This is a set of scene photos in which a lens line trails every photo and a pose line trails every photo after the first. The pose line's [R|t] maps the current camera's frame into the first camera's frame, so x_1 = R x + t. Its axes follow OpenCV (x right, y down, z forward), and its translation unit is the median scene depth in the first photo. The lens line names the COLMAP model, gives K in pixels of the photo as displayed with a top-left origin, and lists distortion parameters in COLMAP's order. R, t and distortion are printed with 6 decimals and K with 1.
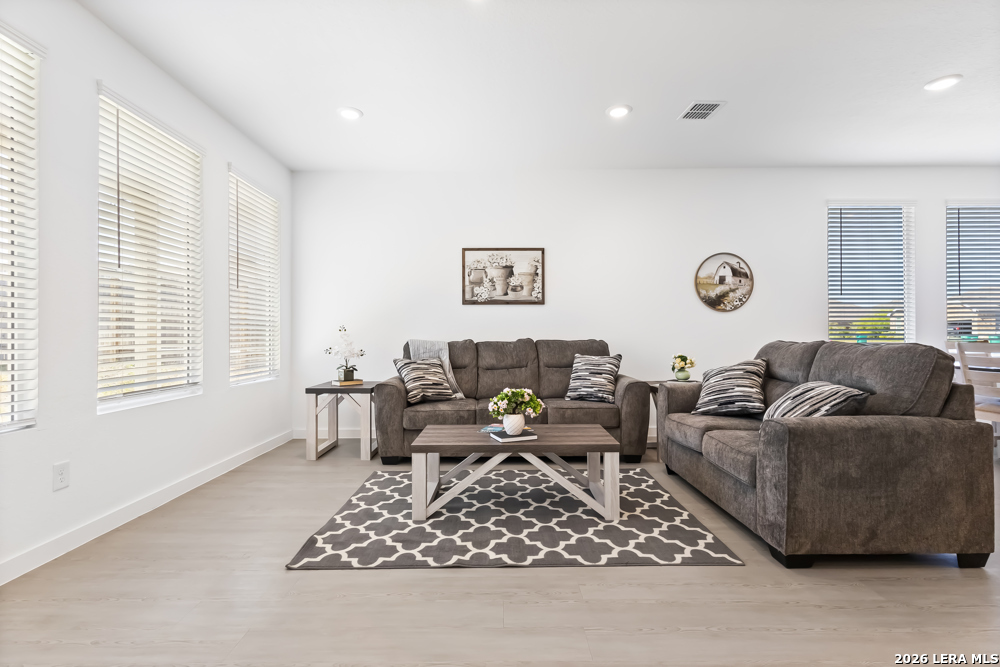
lens RADIAL K [[469.1, 0, 485.0], [0, 469.1, 337.8], [0, 0, 1]] dist [-0.000187, 0.000473]
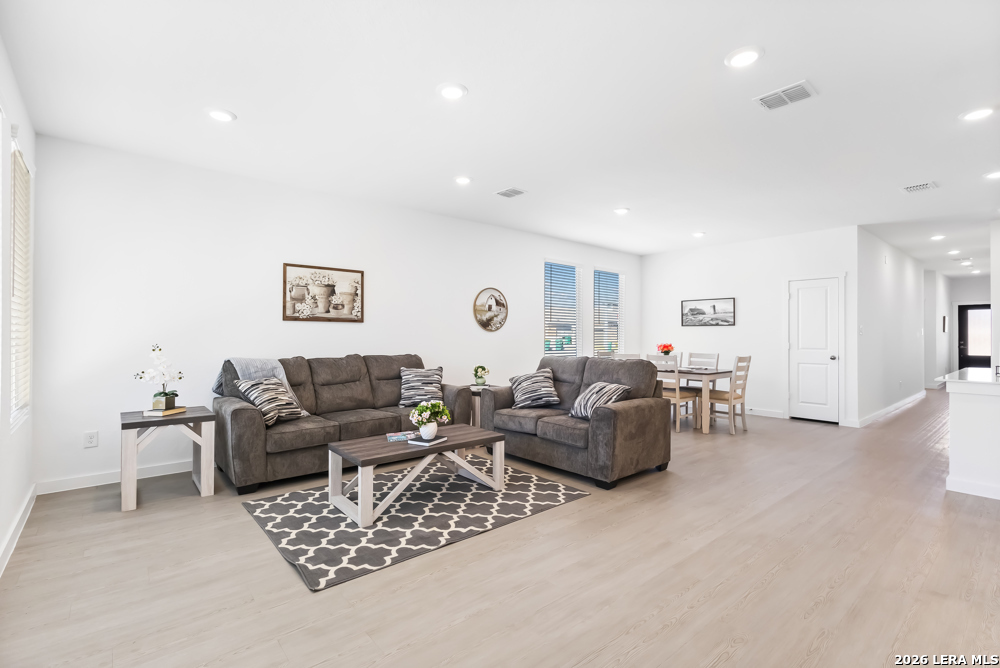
lens RADIAL K [[469.1, 0, 485.0], [0, 469.1, 338.3], [0, 0, 1]] dist [-0.000187, 0.000473]
pose [[0.765725, 0.001362, 0.643167, -0.382049], [-0.000523, 0.999999, -0.001496, -0.034737], [-0.643168, 0.000809, 0.765725, -0.023507]]
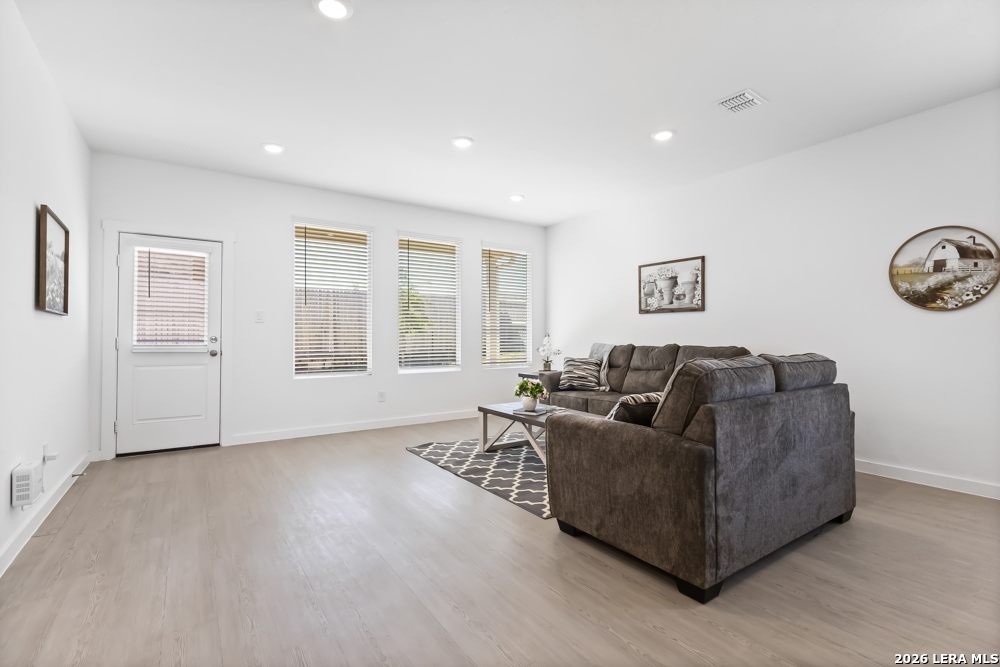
lens RADIAL K [[437.9, 0, 483.6], [0, 437.9, 333.5], [0, 0, 1]] dist [0.002774, 0.000482]
pose [[0.564598, -0.000458, -0.825366, 0.680636], [-0.006251, 0.999969, -0.004831, -0.015223], [0.825342, 0.007887, 0.564578, 0.070781]]
